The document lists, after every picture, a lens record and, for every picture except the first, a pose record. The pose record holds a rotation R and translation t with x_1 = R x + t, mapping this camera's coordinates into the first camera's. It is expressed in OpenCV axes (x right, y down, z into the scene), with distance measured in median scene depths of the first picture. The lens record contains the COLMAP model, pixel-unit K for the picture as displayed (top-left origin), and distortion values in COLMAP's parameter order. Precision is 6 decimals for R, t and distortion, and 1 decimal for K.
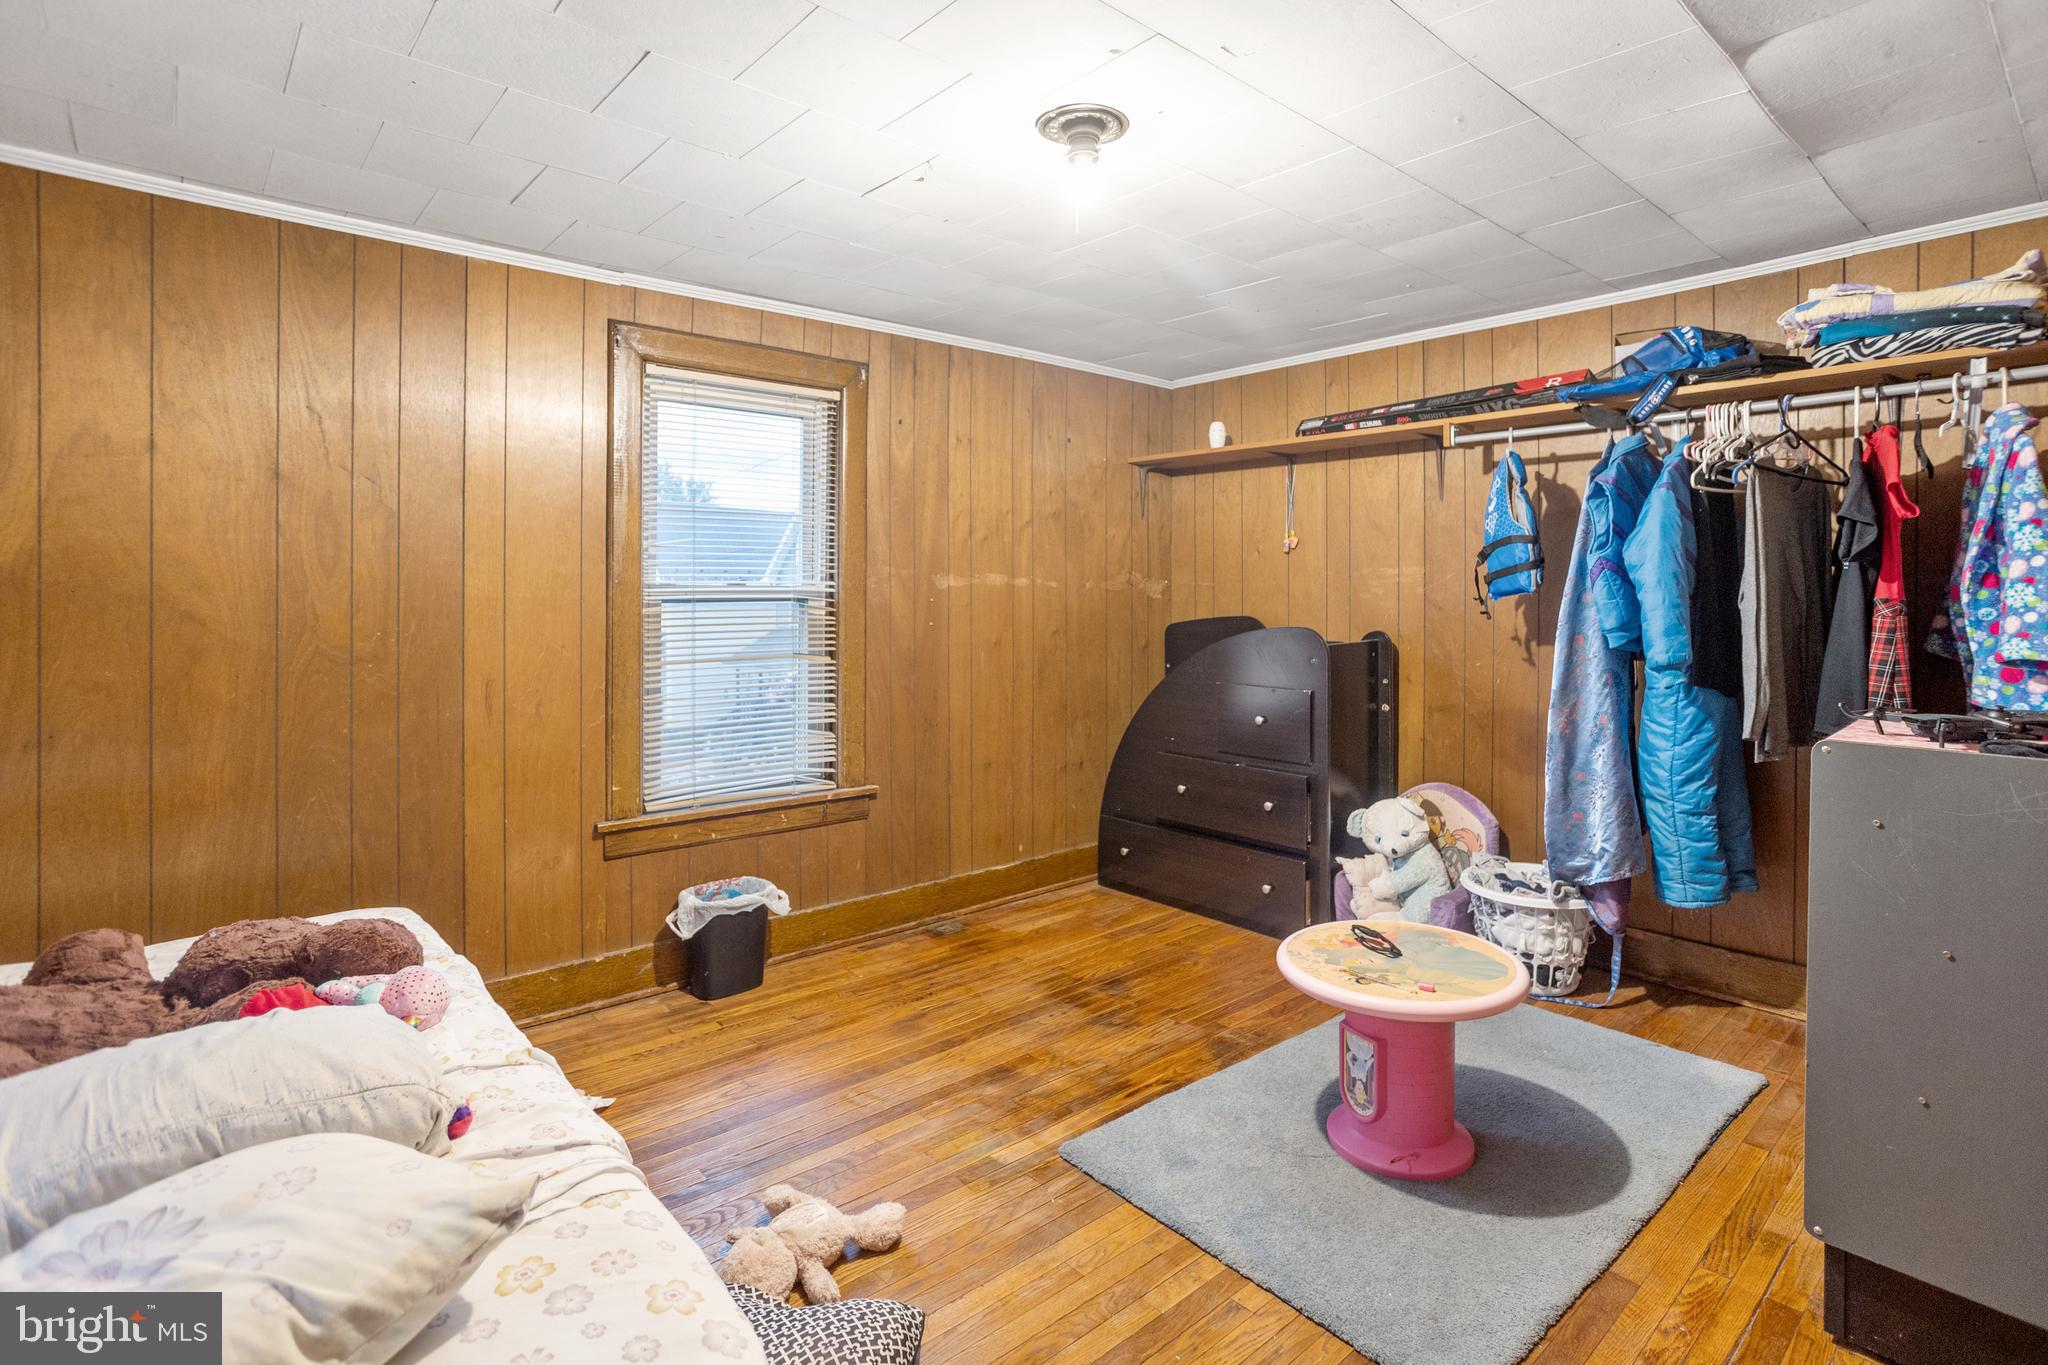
lens RADIAL K [[1019.4, 0, 1040.3], [0, 1019.4, 640.7], [0, 0, 1]] dist [-0.036460, 0.019165]
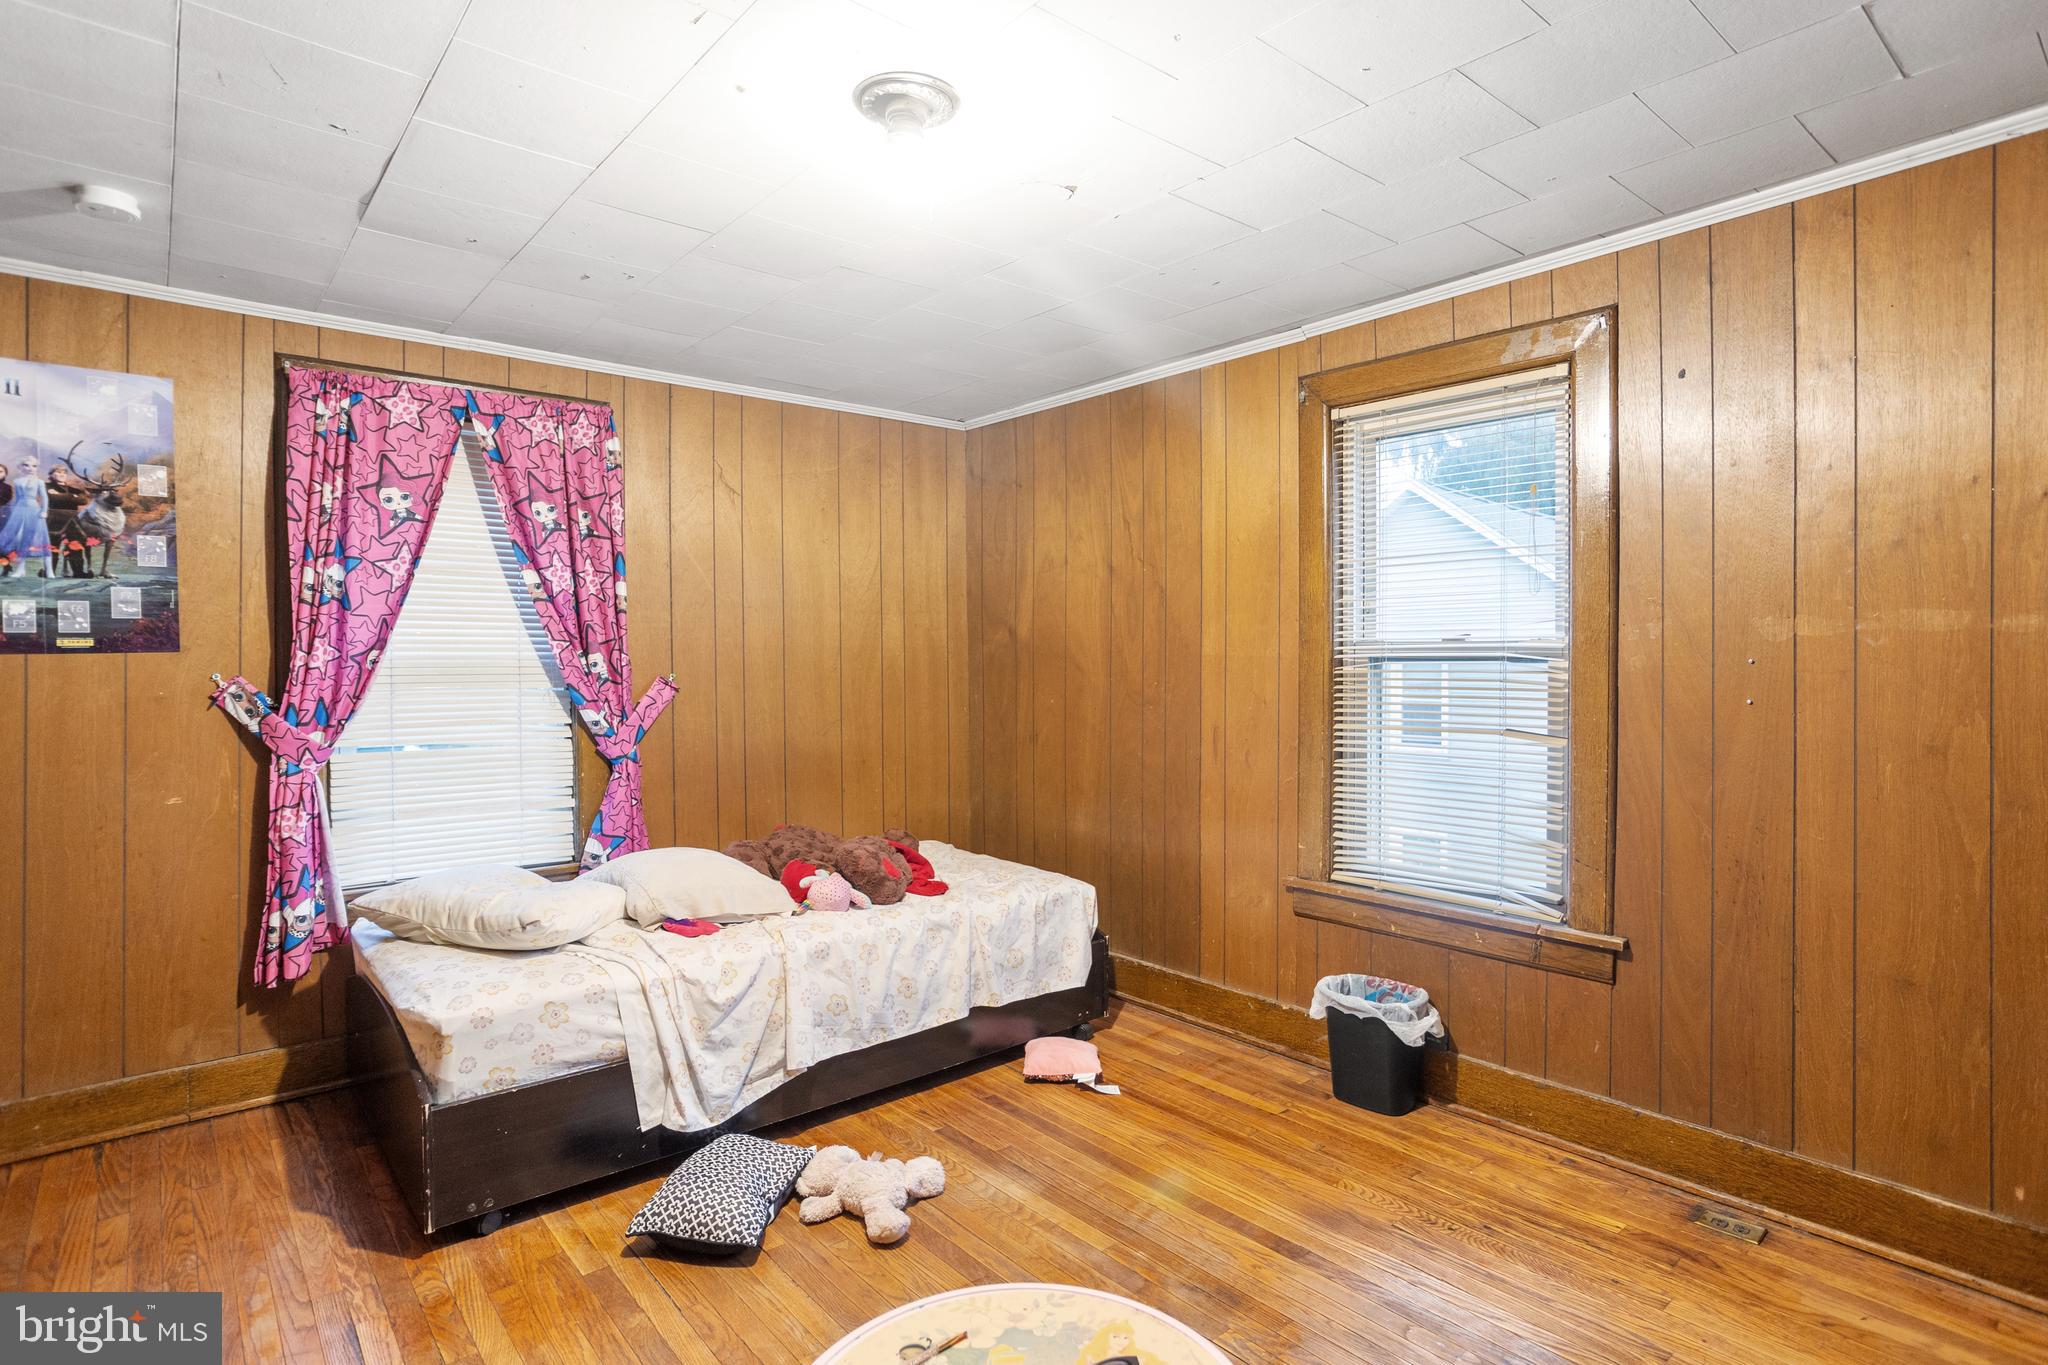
lens RADIAL K [[1051.1, 0, 1025.8], [0, 1051.1, 705.8], [0, 0, 1]] dist [-0.000376, 0.000108]
pose [[-0.012971, 0.052876, -0.998517, 0.622125], [-0.036748, 0.997901, 0.053321, -0.038587], [0.999240, 0.037385, -0.011000, 0.736608]]
